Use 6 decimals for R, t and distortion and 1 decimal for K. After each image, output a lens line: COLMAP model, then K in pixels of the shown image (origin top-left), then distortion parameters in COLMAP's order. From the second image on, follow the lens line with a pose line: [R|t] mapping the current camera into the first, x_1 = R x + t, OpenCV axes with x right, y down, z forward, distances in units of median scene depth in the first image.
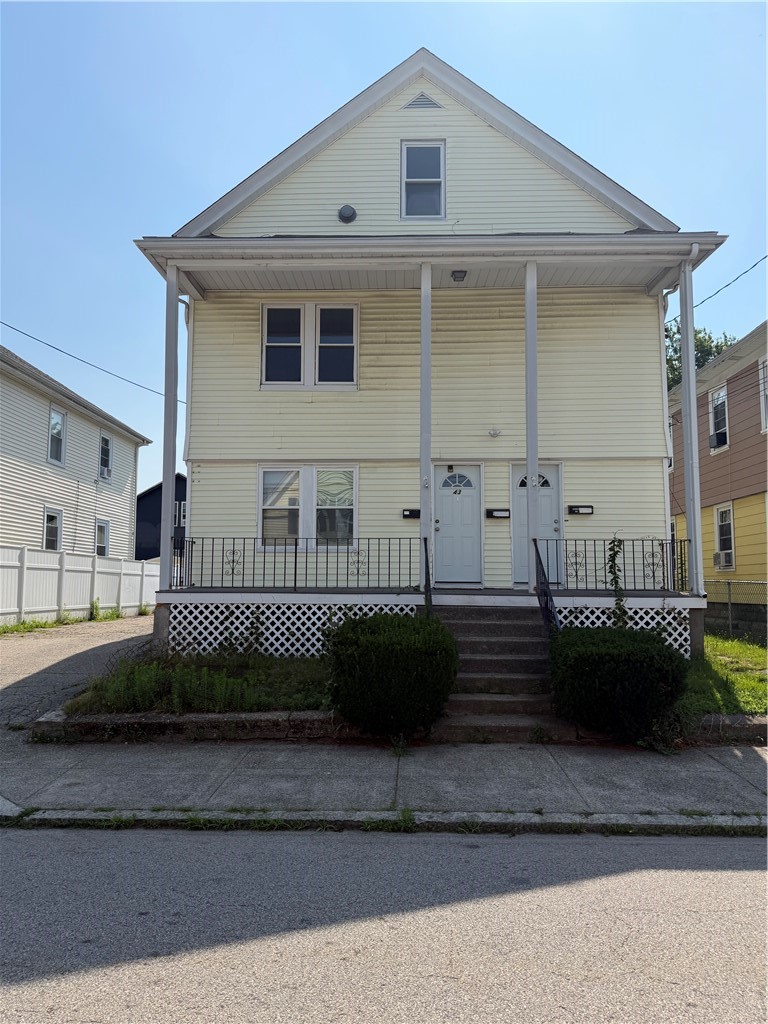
lens RADIAL K [[694.8, 0, 388.6], [0, 694.8, 518.0], [0, 0, 1]] dist [0.035631, -0.000928]
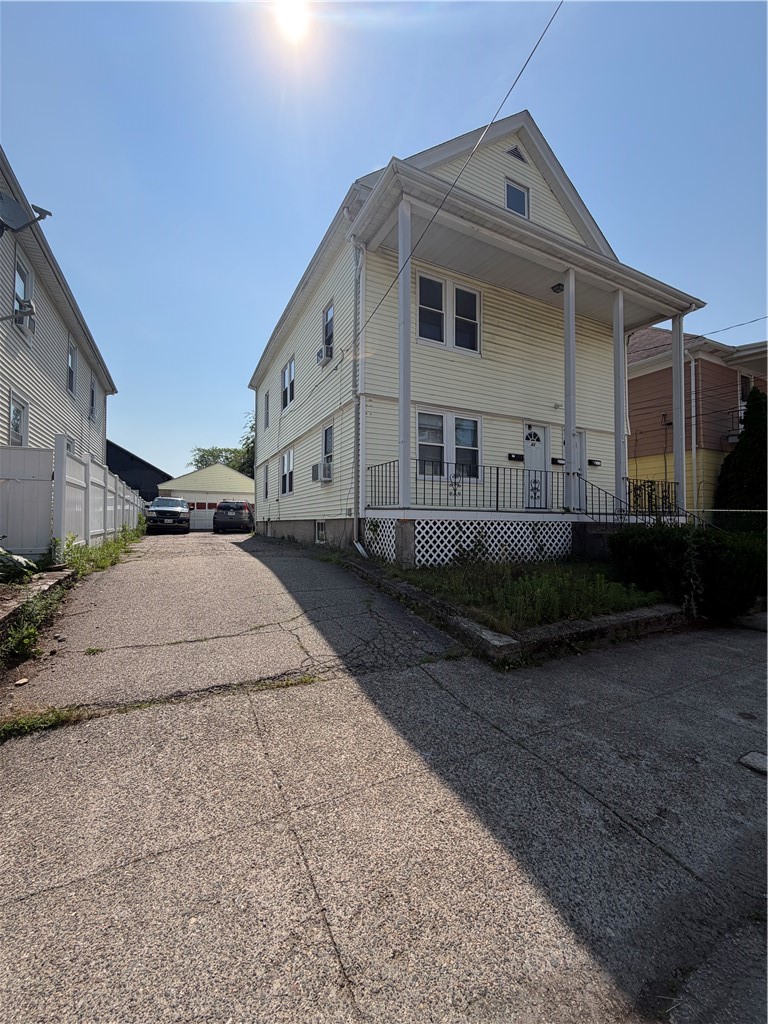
lens RADIAL K [[409.2, 0, 380.6], [0, 409.2, 504.4], [0, 0, 1]] dist [0.000744, -0.000270]
pose [[0.889878, 0.023514, 0.455593, -0.647391], [-0.046302, 0.998169, 0.038921, 0.077025], [-0.453843, -0.055730, 0.889337, 0.463692]]
